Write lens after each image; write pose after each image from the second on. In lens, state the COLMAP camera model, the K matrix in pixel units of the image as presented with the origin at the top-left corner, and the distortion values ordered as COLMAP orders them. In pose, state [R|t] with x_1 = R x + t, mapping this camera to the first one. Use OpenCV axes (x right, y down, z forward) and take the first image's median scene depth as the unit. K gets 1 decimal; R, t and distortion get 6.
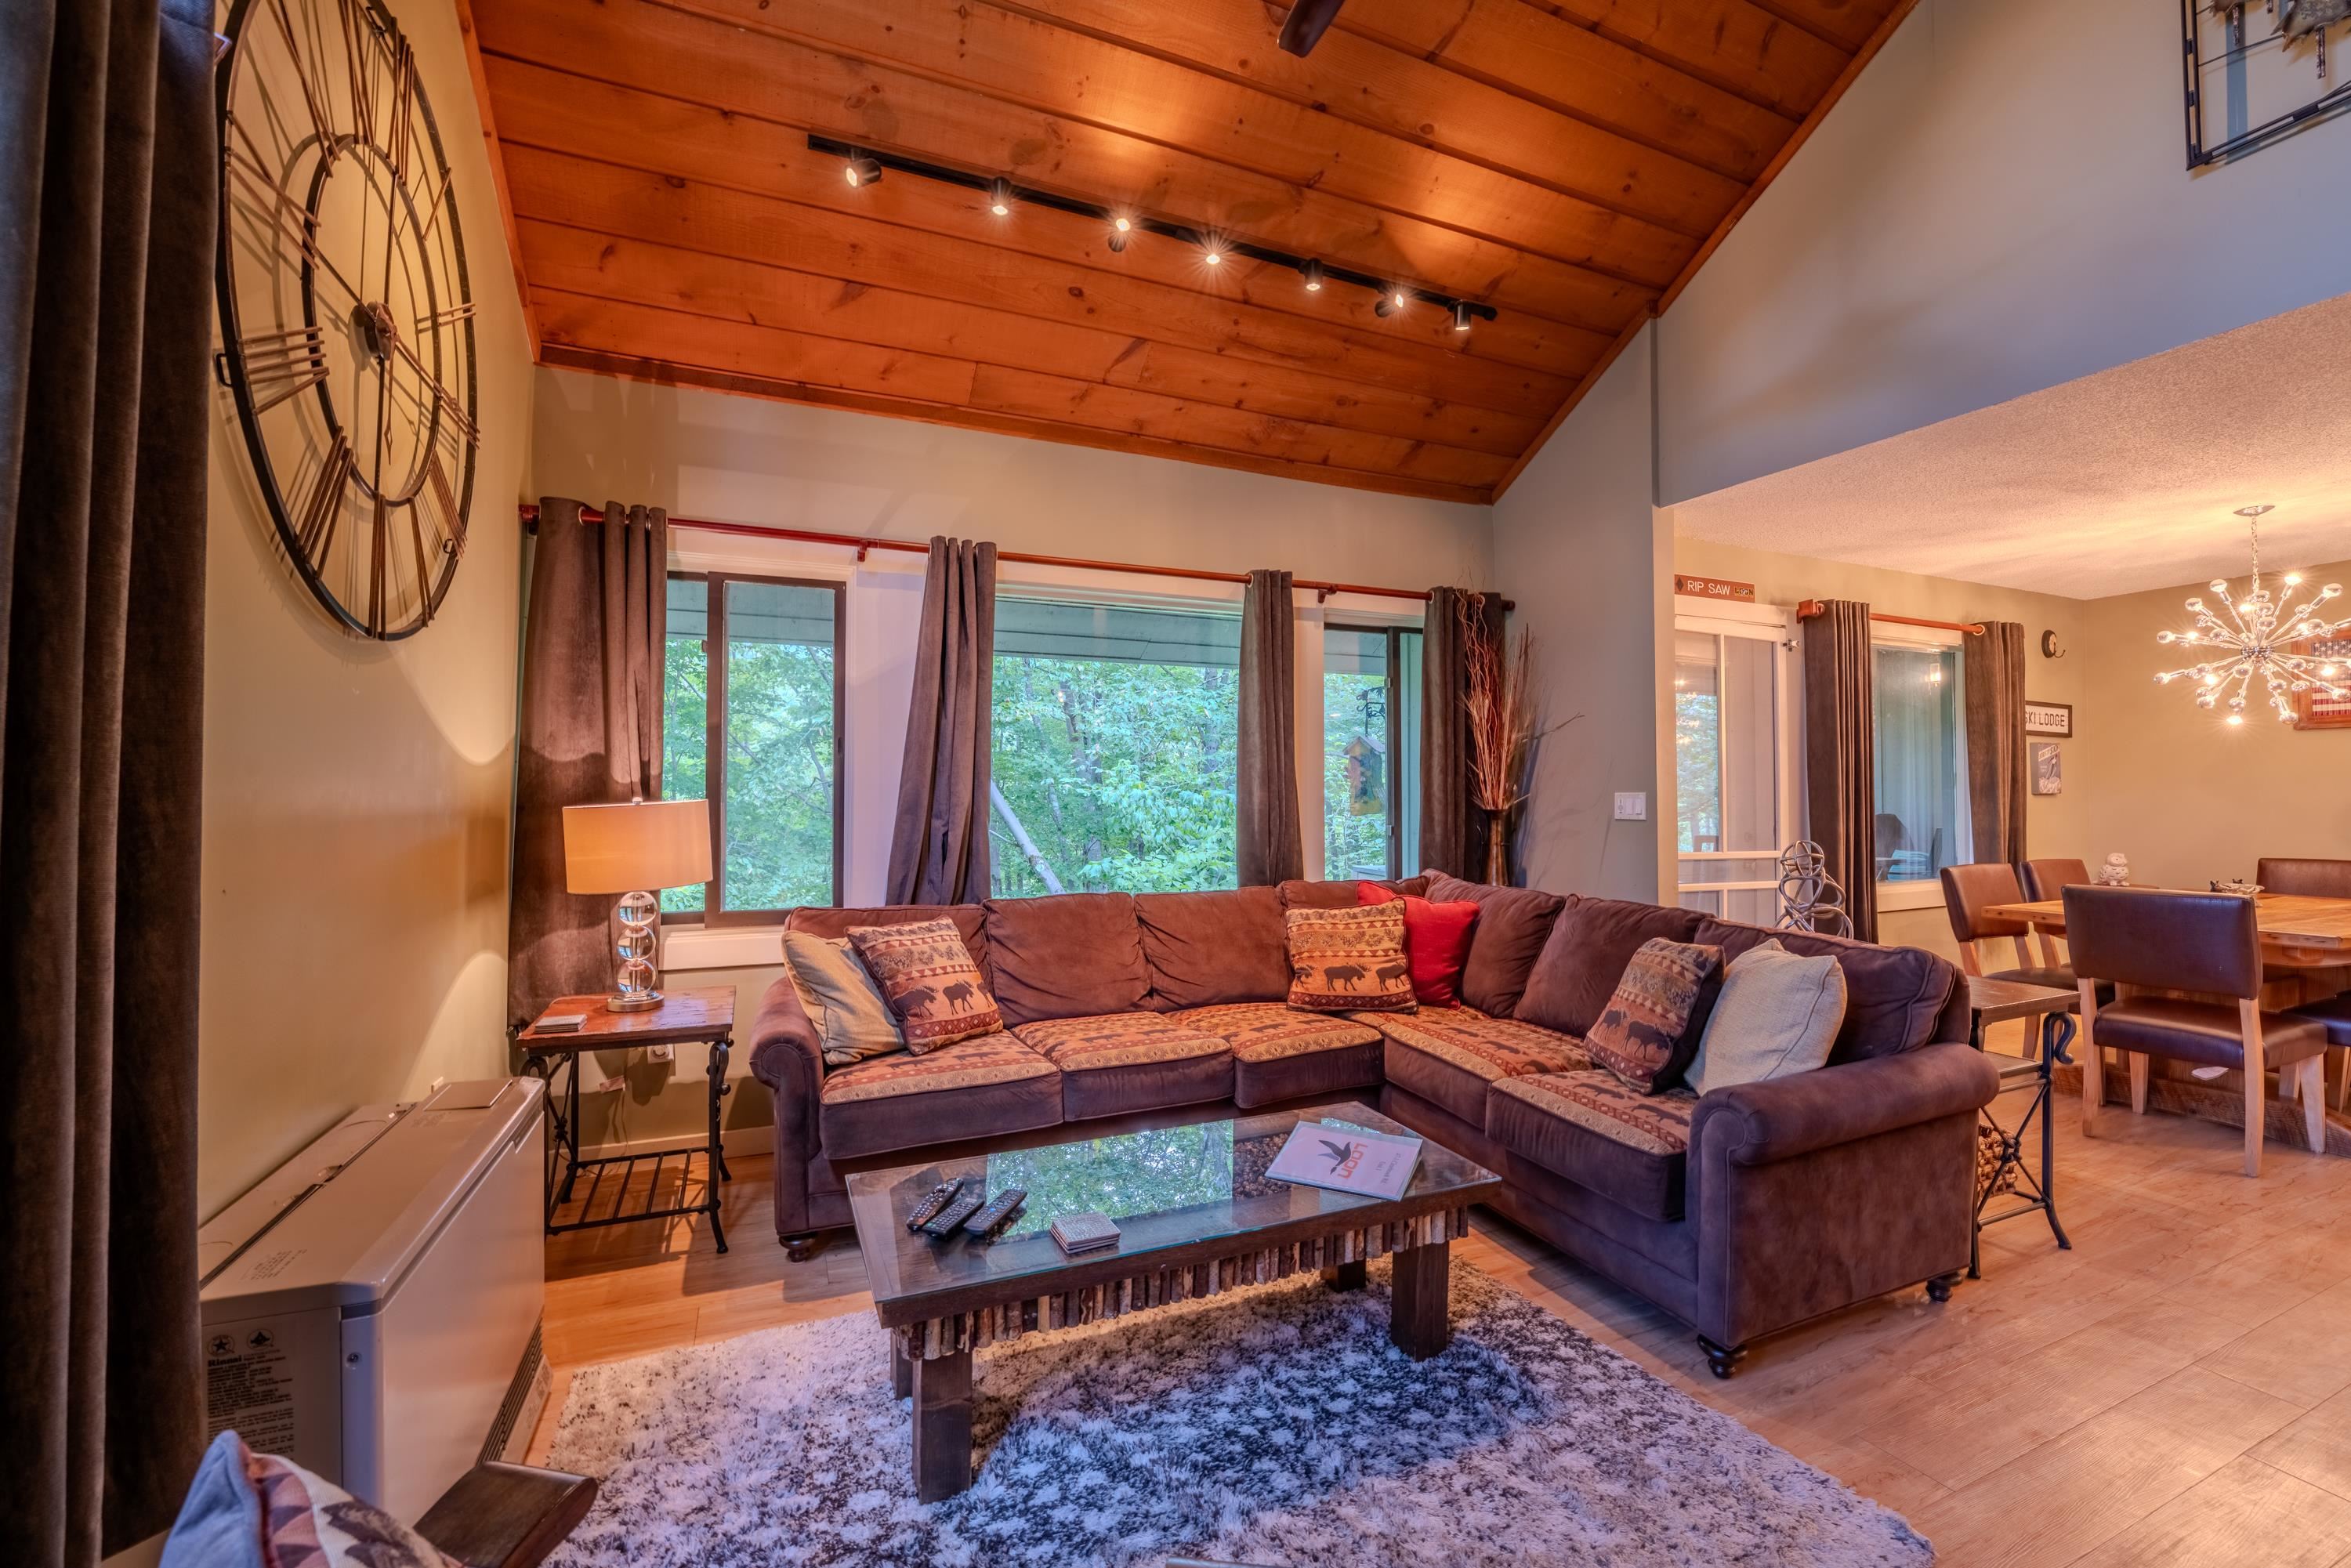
lens RADIAL K [[960.9, 0, 1171.9], [0, 960.9, 782.1], [0, 0, 1]] dist [-0.034053, 0.005932]
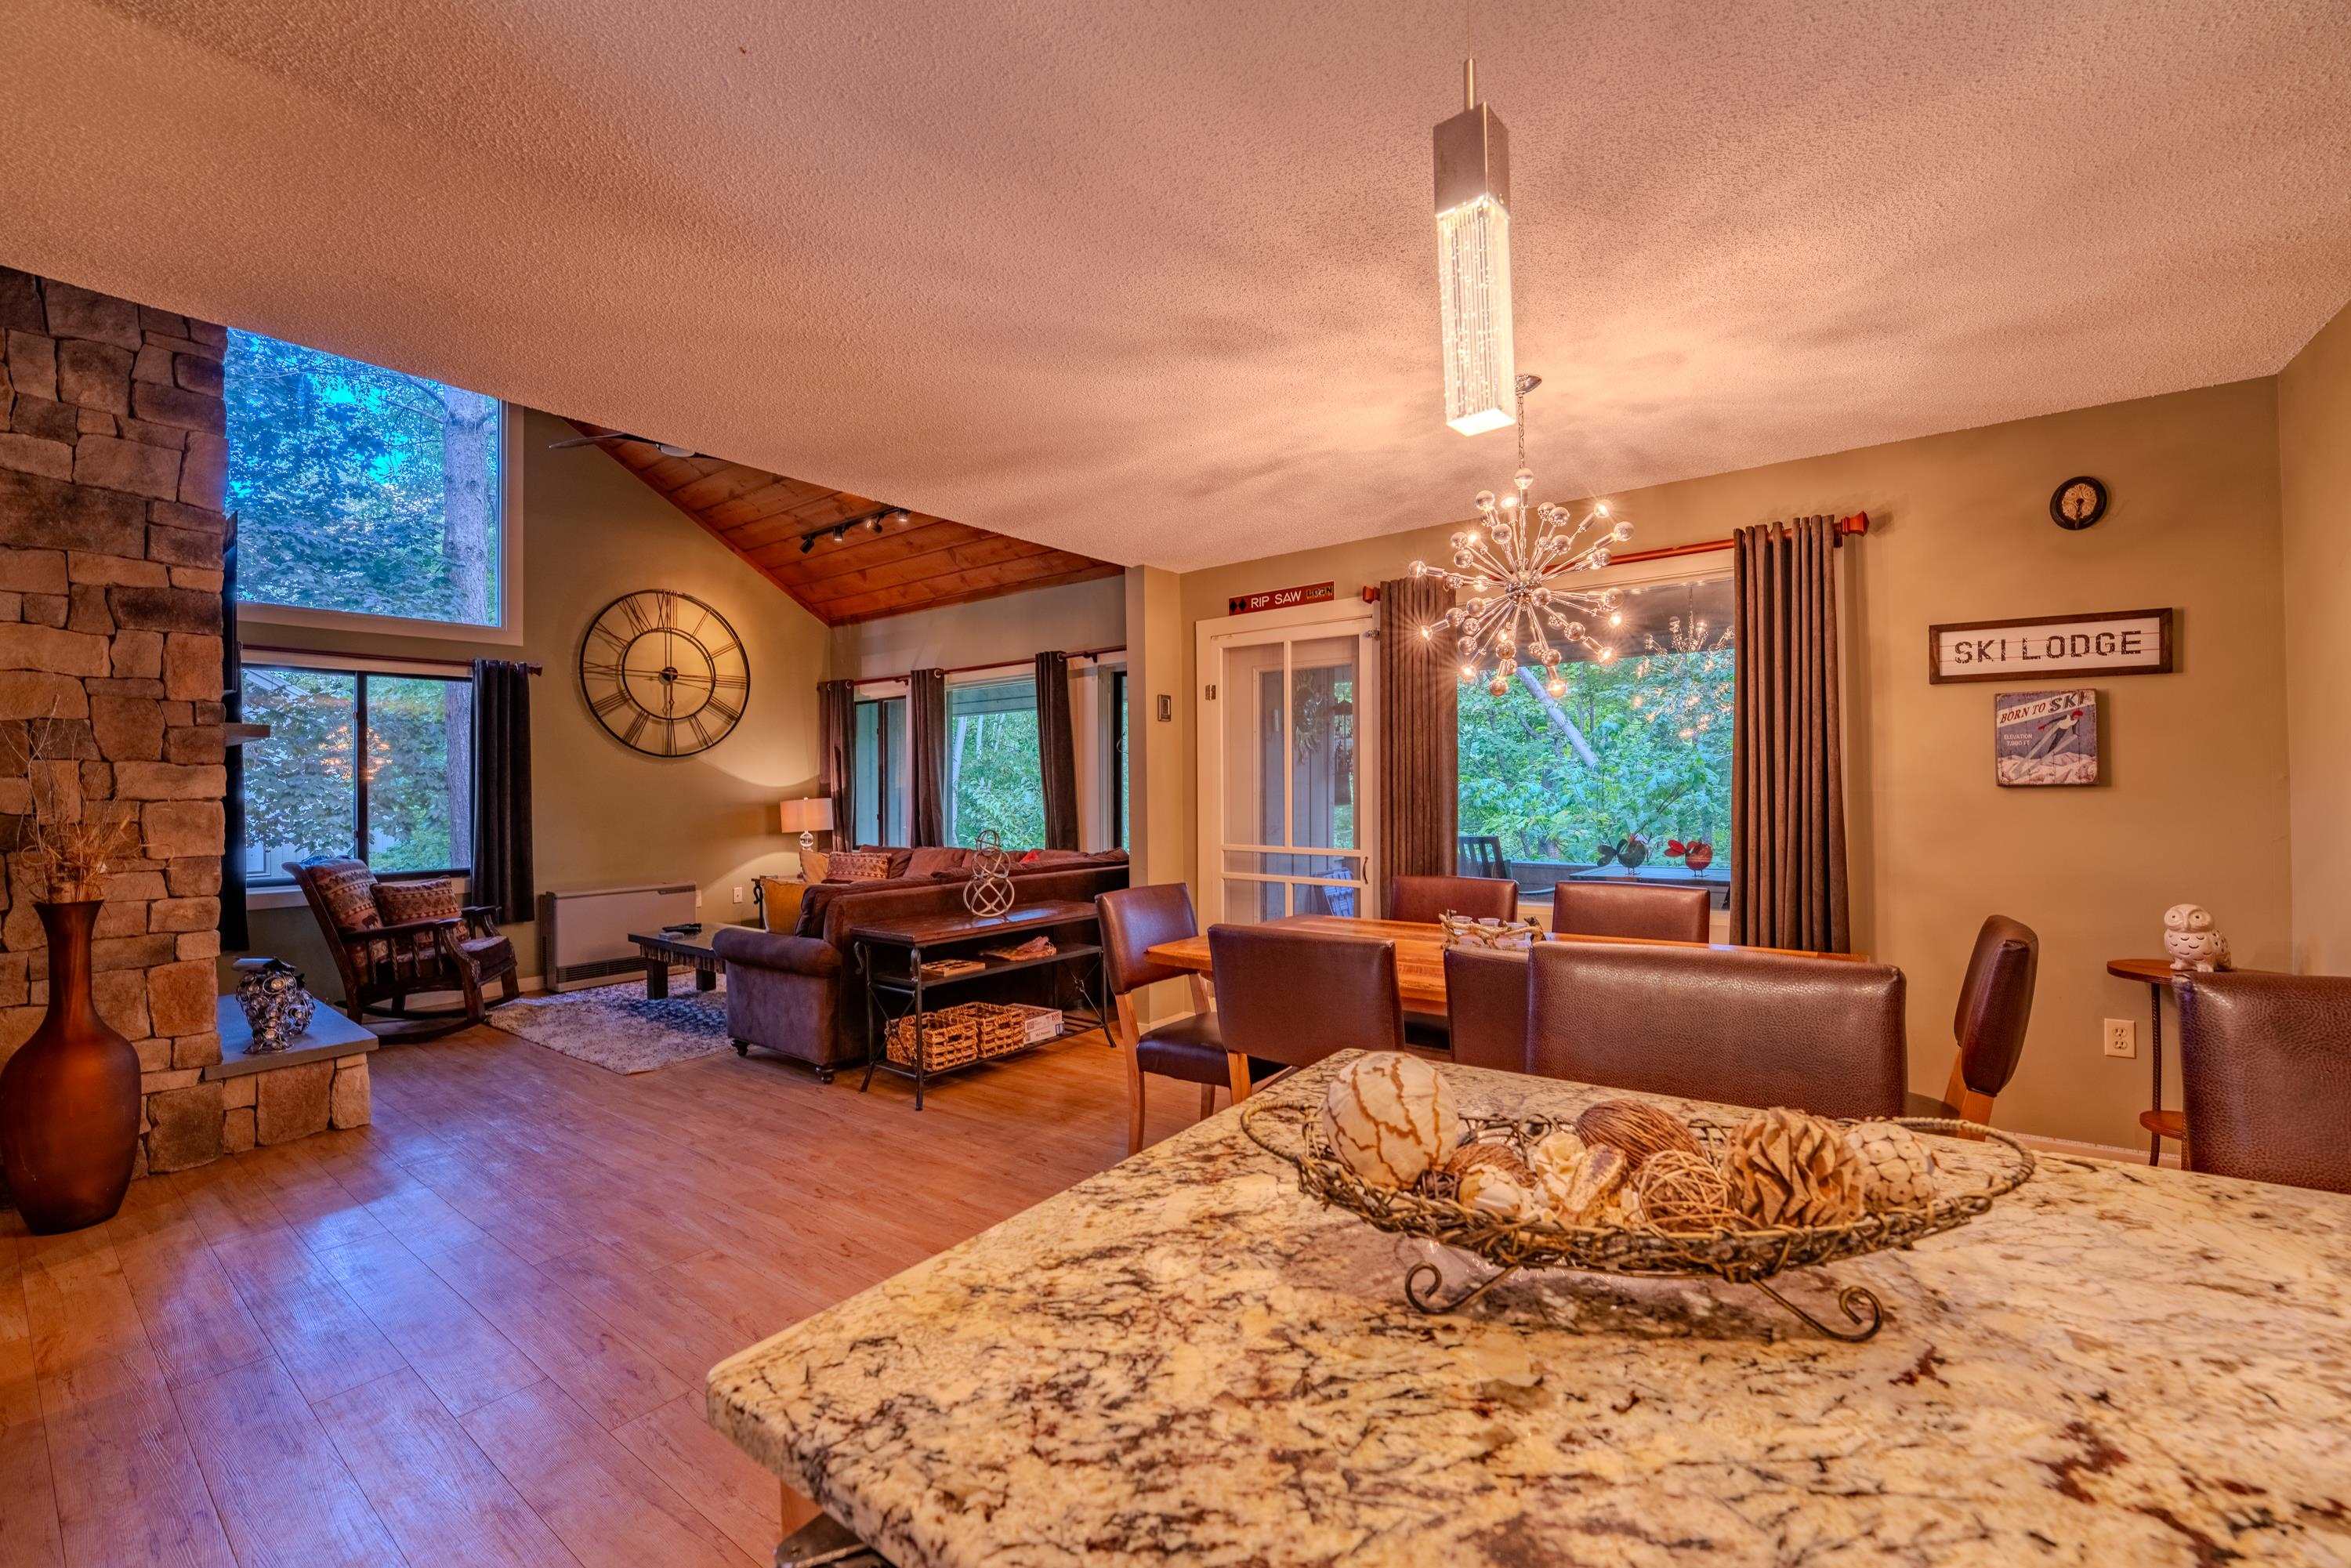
lens RADIAL K [[952.8, 0, 1167.3], [0, 952.8, 786.7], [0, 0, 1]] dist [-0.028378, 0.000685]
pose [[0.496593, -0.006531, -0.867959, 1.774975], [0.027896, 0.999575, 0.008439, -0.007314], [0.867535, -0.028403, 0.496565, 0.441084]]
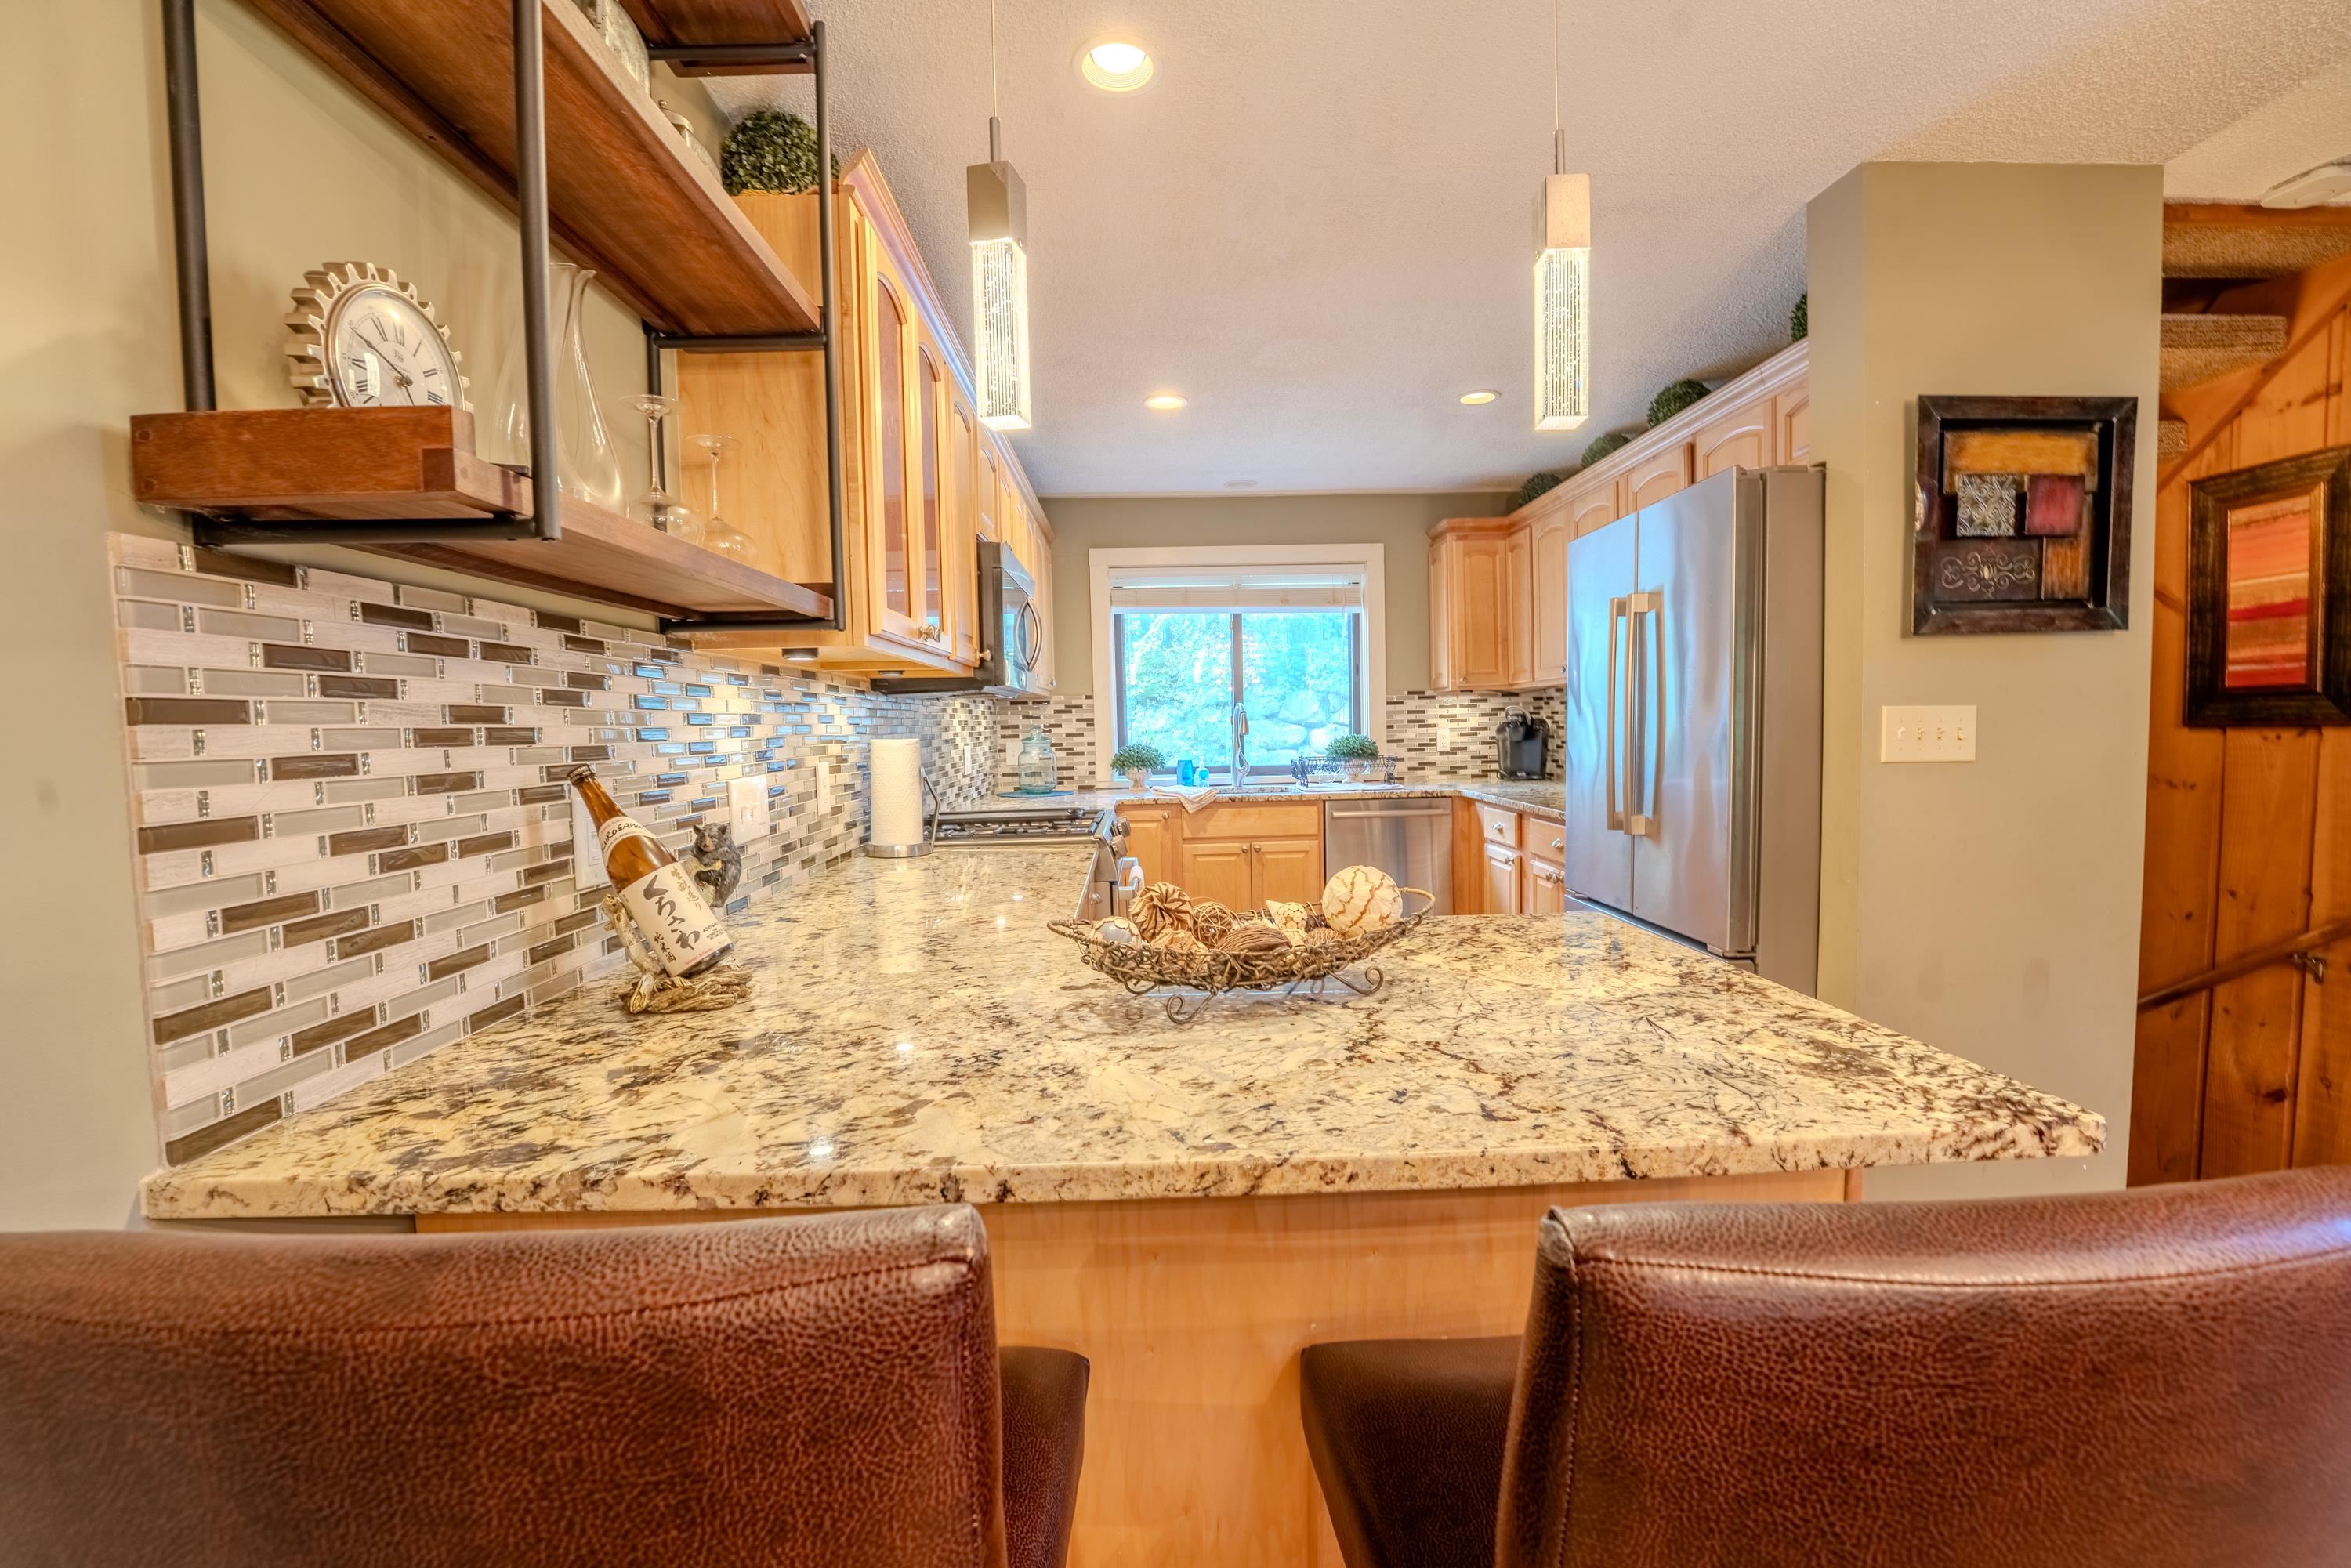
lens RADIAL K [[952.8, 0, 1167.3], [0, 952.8, 786.7], [0, 0, 1]] dist [-0.028378, 0.000685]
pose [[-0.929312, -0.000628, 0.369295, 1.618664], [0.018274, 0.998695, 0.047685, 0.006247], [-0.368843, 0.051062, -0.928088, 0.951631]]
